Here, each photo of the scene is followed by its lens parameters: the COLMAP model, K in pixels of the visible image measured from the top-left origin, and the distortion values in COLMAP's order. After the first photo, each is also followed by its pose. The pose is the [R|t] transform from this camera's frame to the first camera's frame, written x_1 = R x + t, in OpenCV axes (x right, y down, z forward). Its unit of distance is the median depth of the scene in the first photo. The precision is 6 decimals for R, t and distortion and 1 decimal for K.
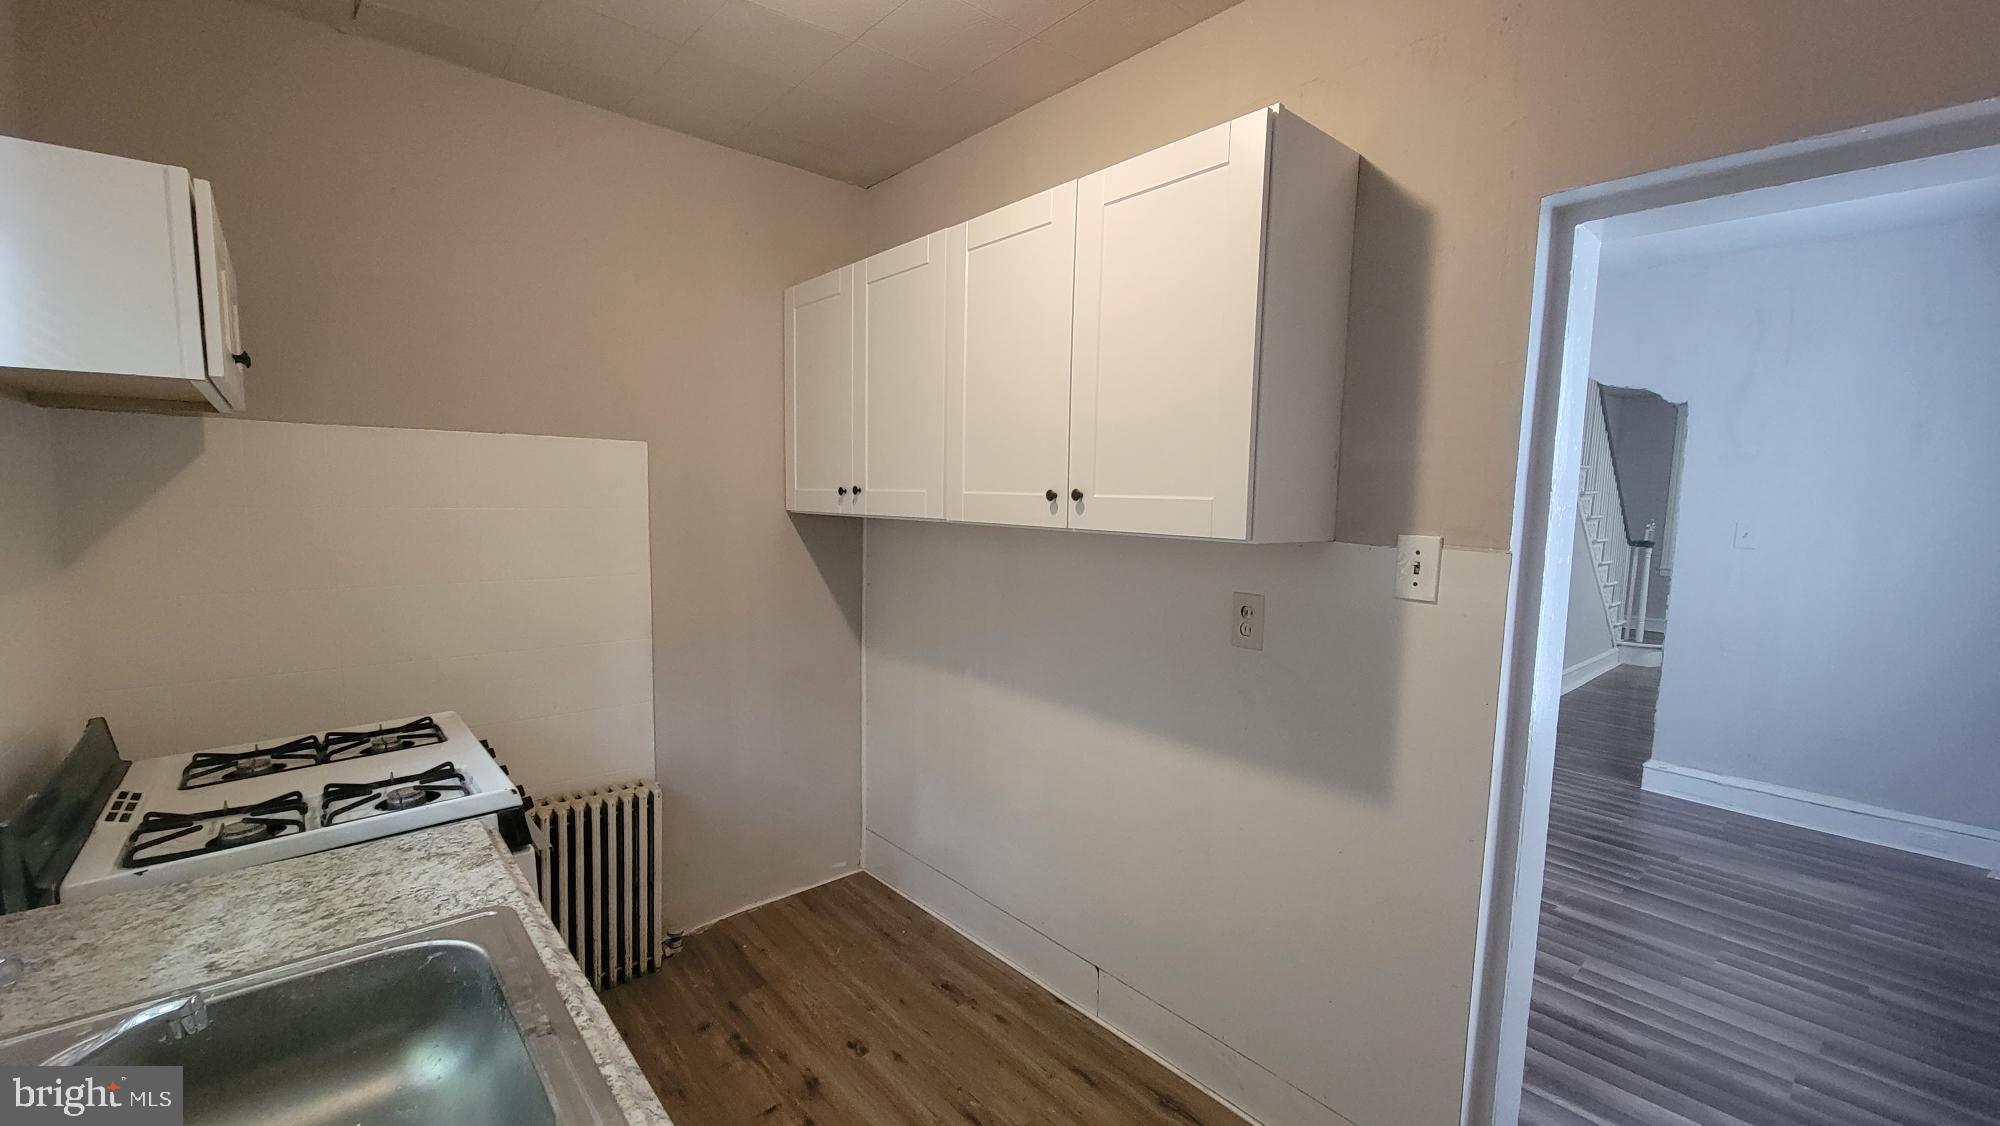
lens RADIAL K [[819.8, 0, 990.8], [0, 819.8, 573.6], [0, 0, 1]] dist [-0.000959, 0.000023]
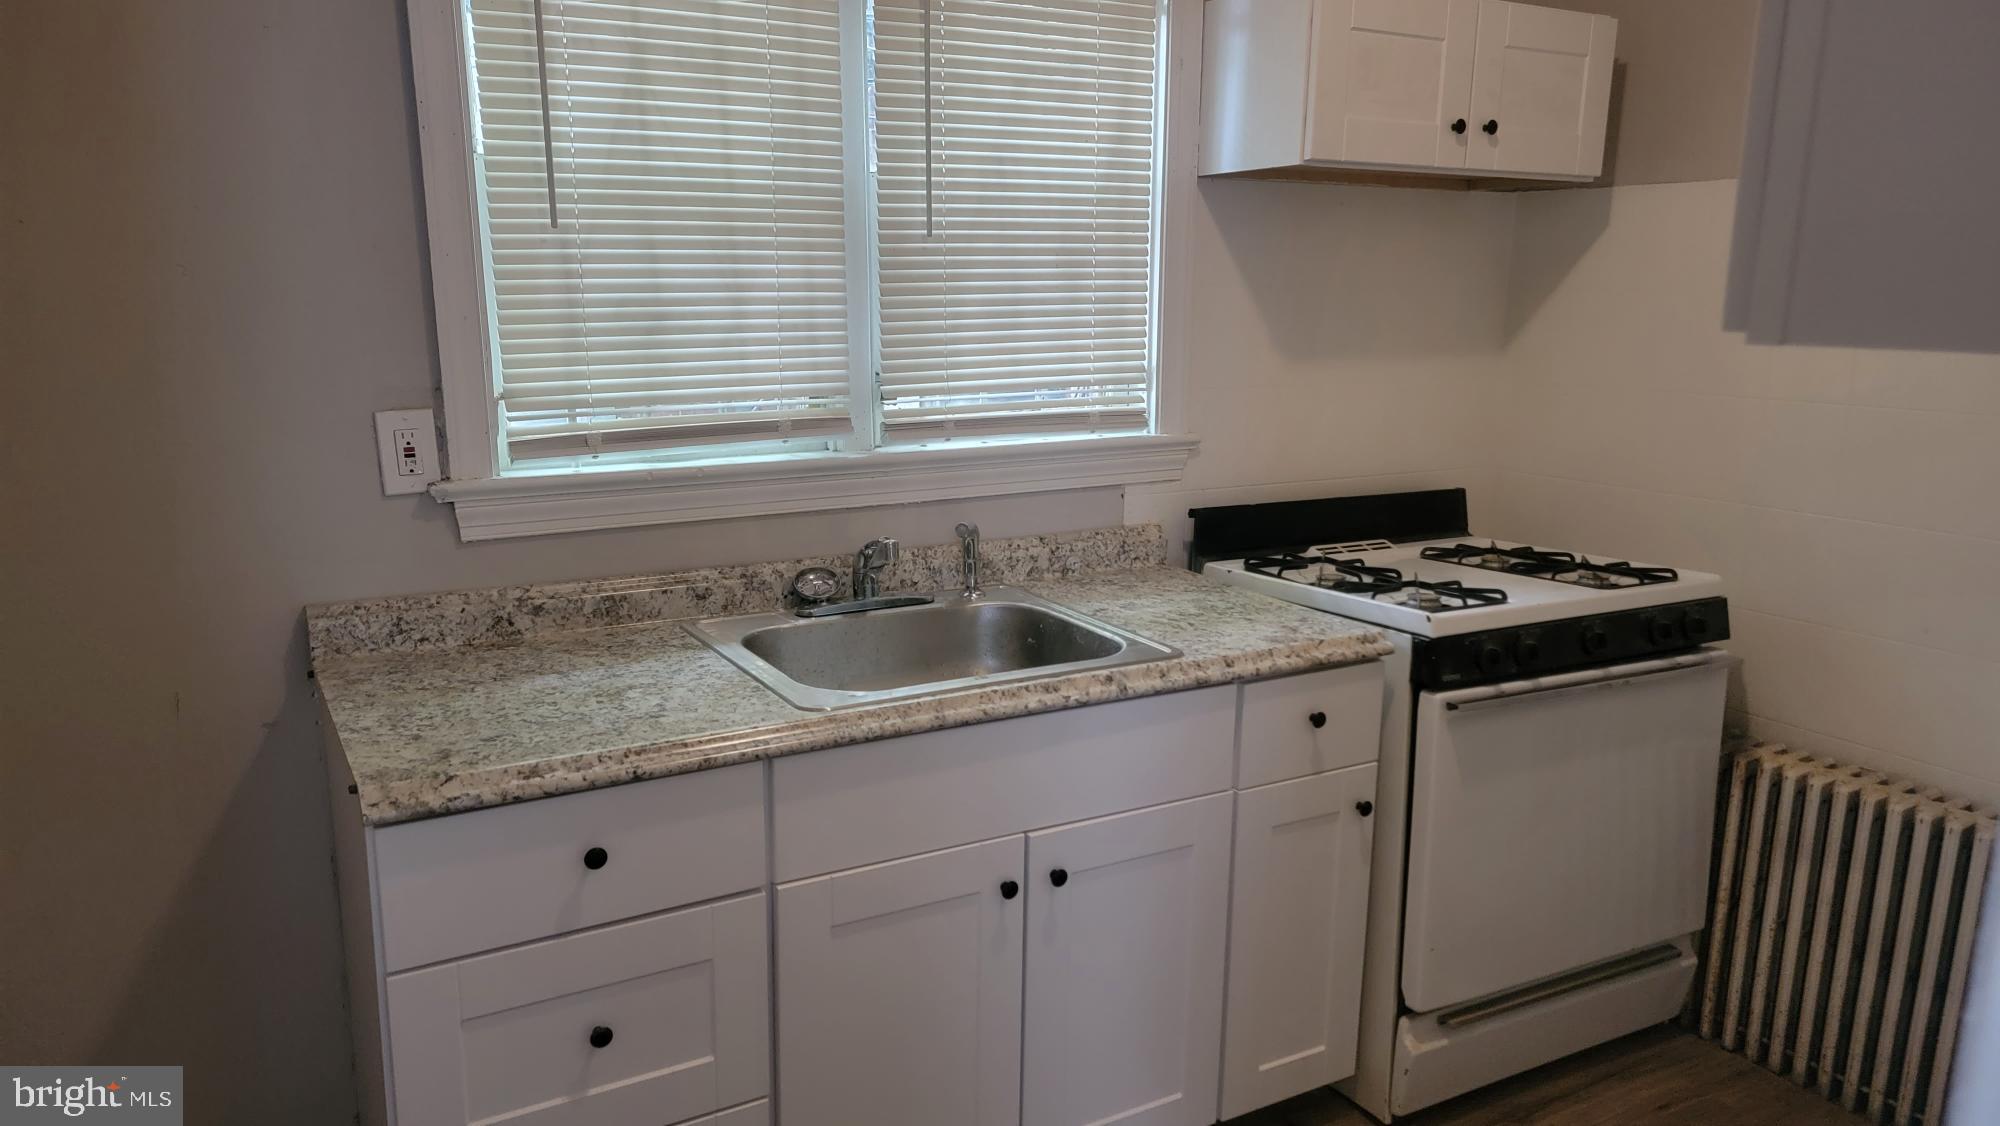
lens RADIAL K [[1387.7, 0, 995.7], [0, 1387.7, 572.2], [0, 0, 1]] dist [0.071482, -0.007494]
pose [[-0.172861, 0.192393, -0.965973, 0.775401], [-0.106215, 0.971376, 0.212477, -0.036630], [0.979202, 0.139330, -0.147478, 0.672739]]
